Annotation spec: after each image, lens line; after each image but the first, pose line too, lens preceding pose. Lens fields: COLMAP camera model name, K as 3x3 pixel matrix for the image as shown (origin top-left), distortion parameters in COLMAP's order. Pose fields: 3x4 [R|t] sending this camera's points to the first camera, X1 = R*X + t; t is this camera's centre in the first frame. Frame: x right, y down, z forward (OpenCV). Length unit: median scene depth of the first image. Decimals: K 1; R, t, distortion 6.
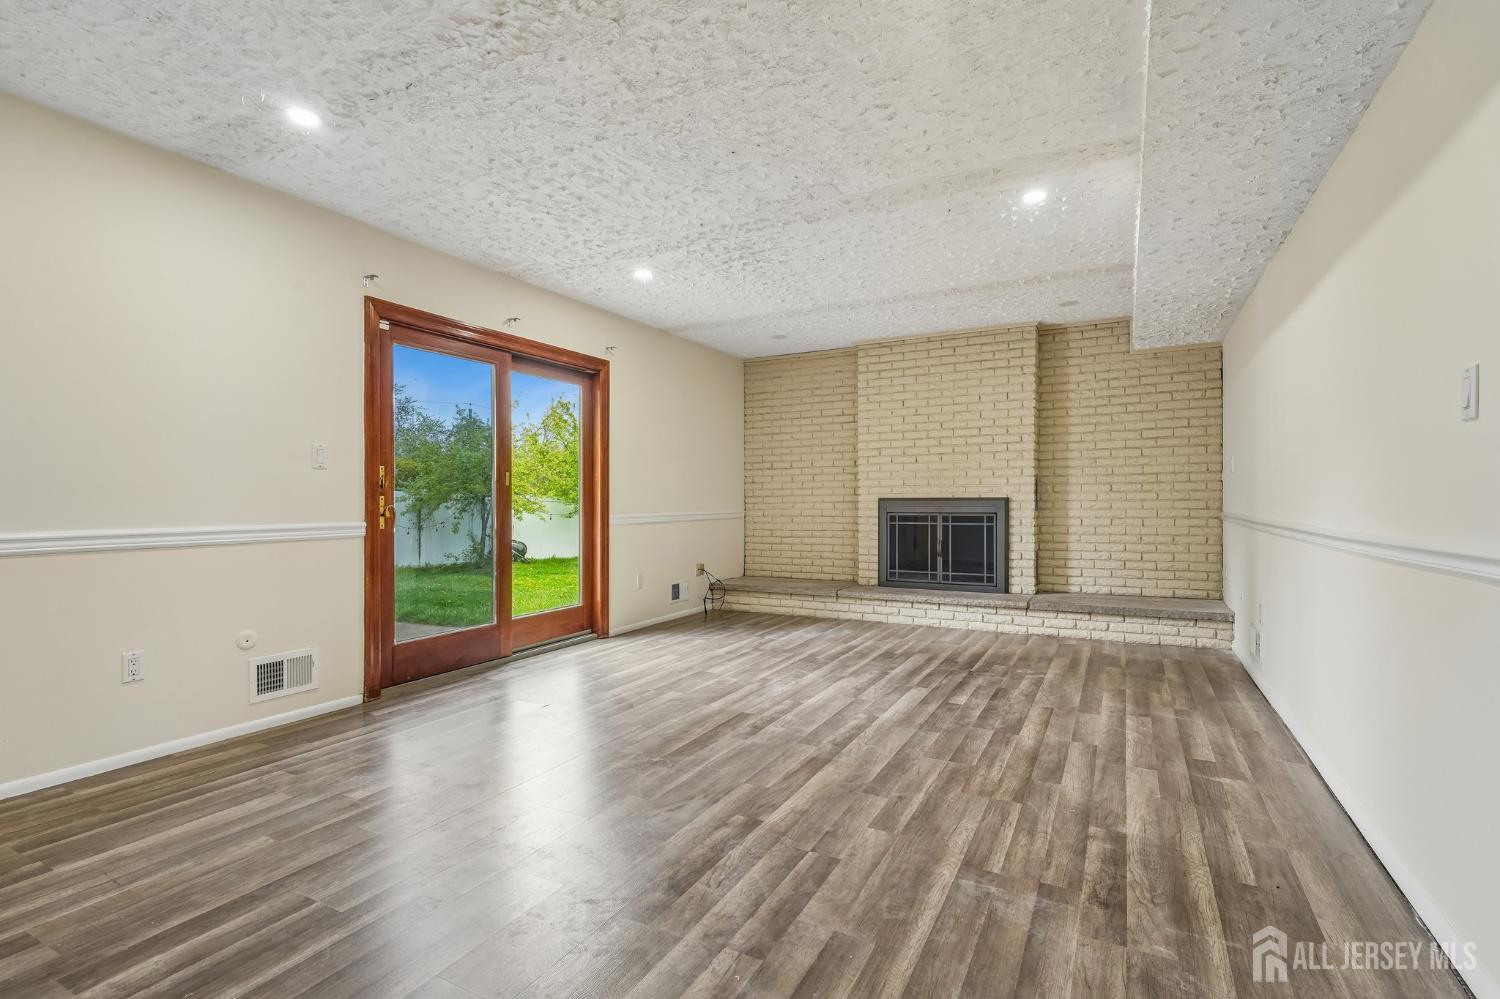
lens RADIAL K [[703.8, 0, 744.8], [0, 703.8, 501.4], [0, 0, 1]] dist [-0.000468, -0.001398]
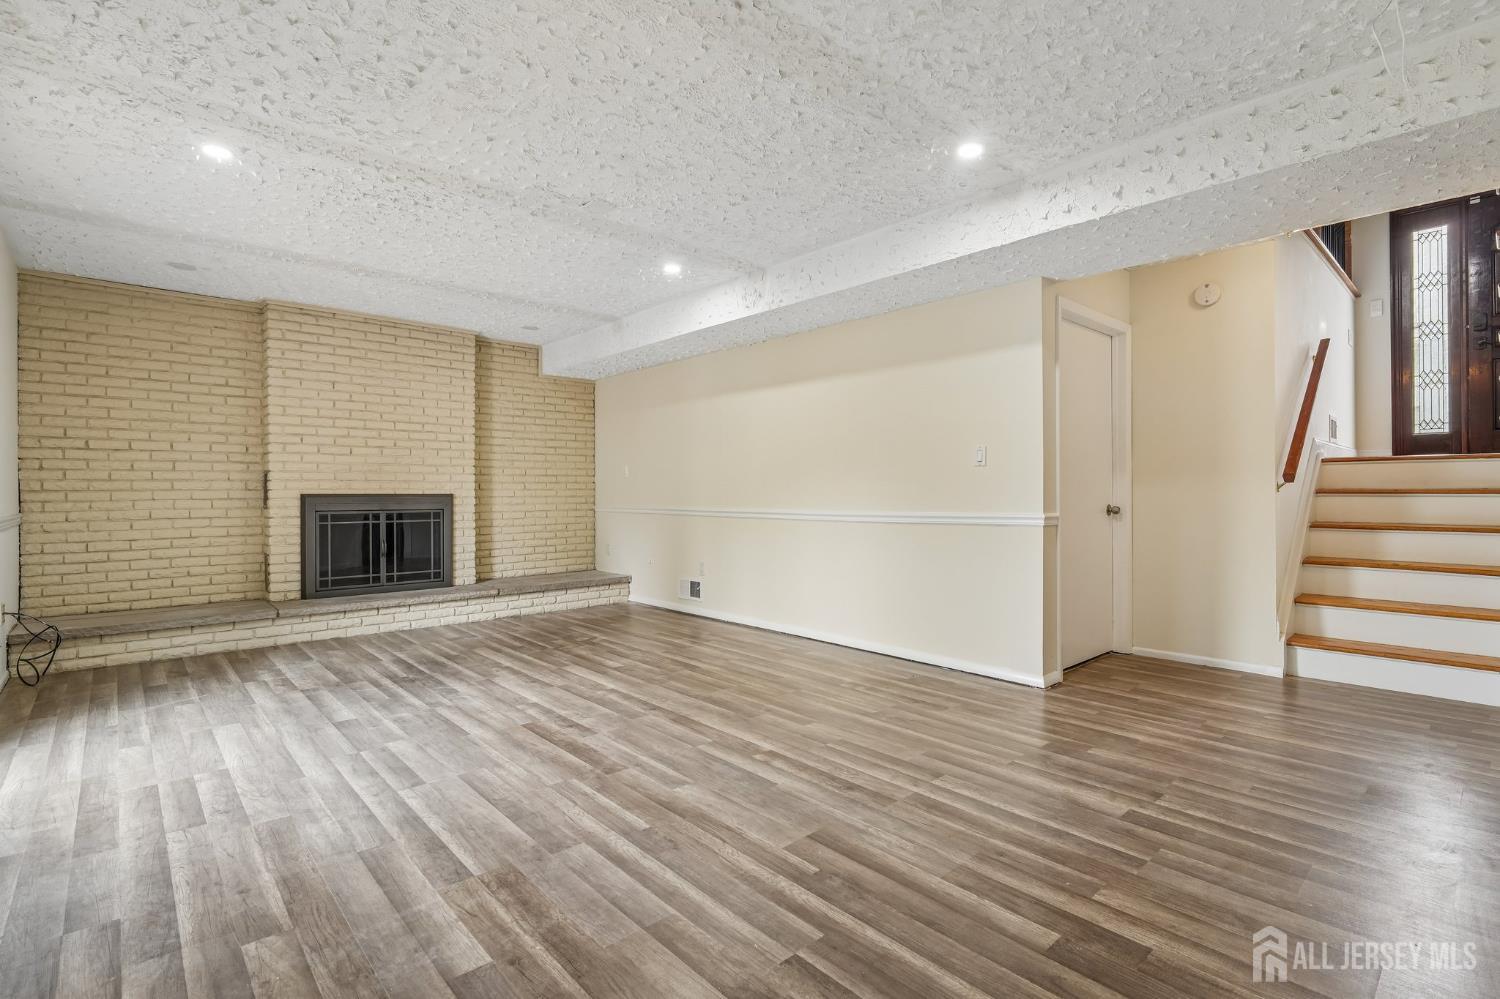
lens RADIAL K [[703.8, 0, 746.8], [0, 703.8, 495.6], [0, 0, 1]] dist [-0.000468, -0.001398]
pose [[0.330844, 0.002302, 0.943683, -0.479746], [0.002841, 0.999990, -0.003435, 0.001626], [-0.943681, 0.003818, 0.330834, 0.254765]]
